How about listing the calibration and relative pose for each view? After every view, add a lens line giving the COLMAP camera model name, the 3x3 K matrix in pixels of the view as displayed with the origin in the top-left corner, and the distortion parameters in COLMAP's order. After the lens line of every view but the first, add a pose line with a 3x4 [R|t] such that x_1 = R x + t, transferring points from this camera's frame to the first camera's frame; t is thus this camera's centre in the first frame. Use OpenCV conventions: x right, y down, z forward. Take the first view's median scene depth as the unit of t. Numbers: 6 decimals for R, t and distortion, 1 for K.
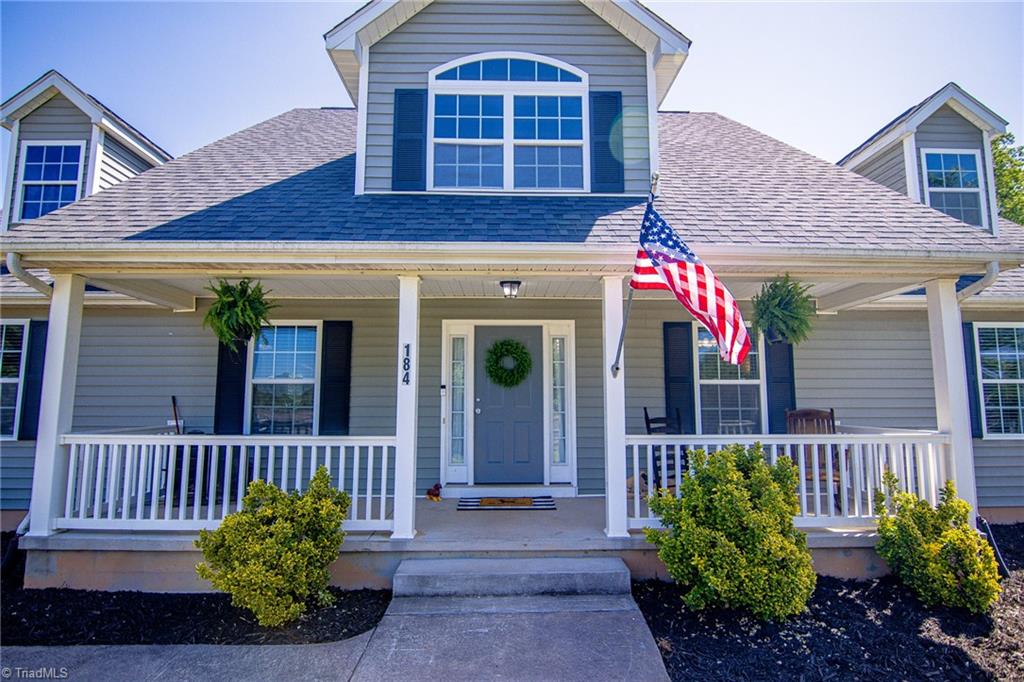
lens RADIAL K [[486.4, 0, 507.6], [0, 486.4, 356.1], [0, 0, 1]] dist [-0.015318, 0.000820]
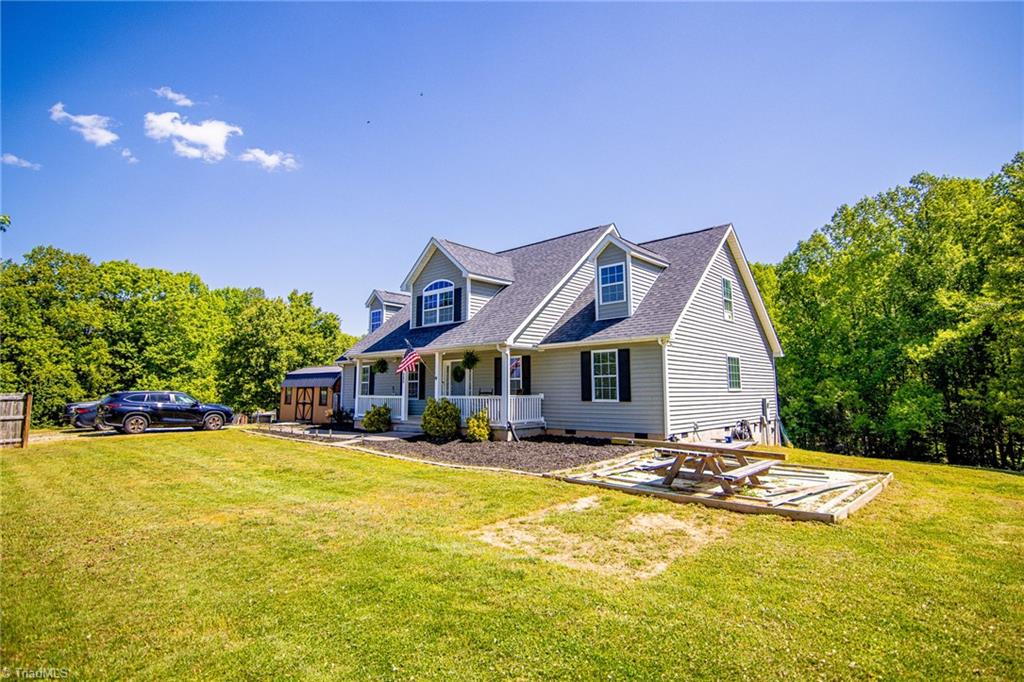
lens RADIAL K [[522.3, 0, 506.8], [0, 522.3, 334.8], [0, 0, 1]] dist [-0.003180, -0.000058]
pose [[0.724348, -0.078735, -0.684924, 2.761109], [0.062333, 0.996868, -0.048673, -0.058559], [0.686611, -0.007438, 0.726987, -1.266857]]
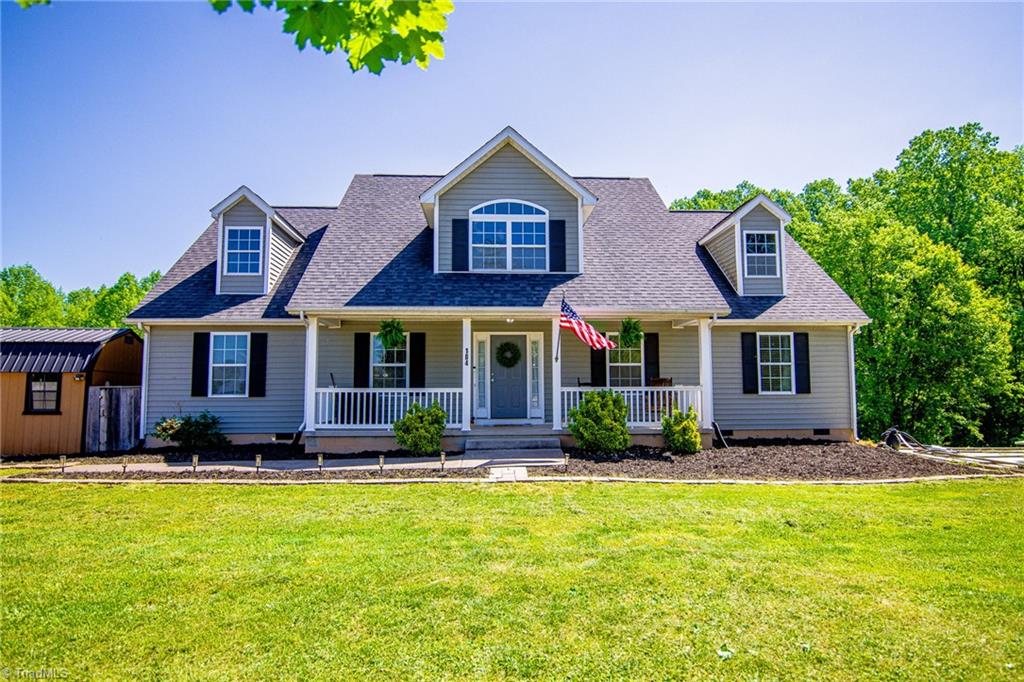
lens RADIAL K [[550.2, 0, 514.0], [0, 550.2, 347.1], [0, 0, 1]] dist [0.017262, 0.000896]
pose [[0.999348, -0.002556, 0.036027, -0.061481], [0.001904, 0.999834, 0.018114, -0.061657], [-0.036068, -0.018034, 0.999187, -1.295620]]
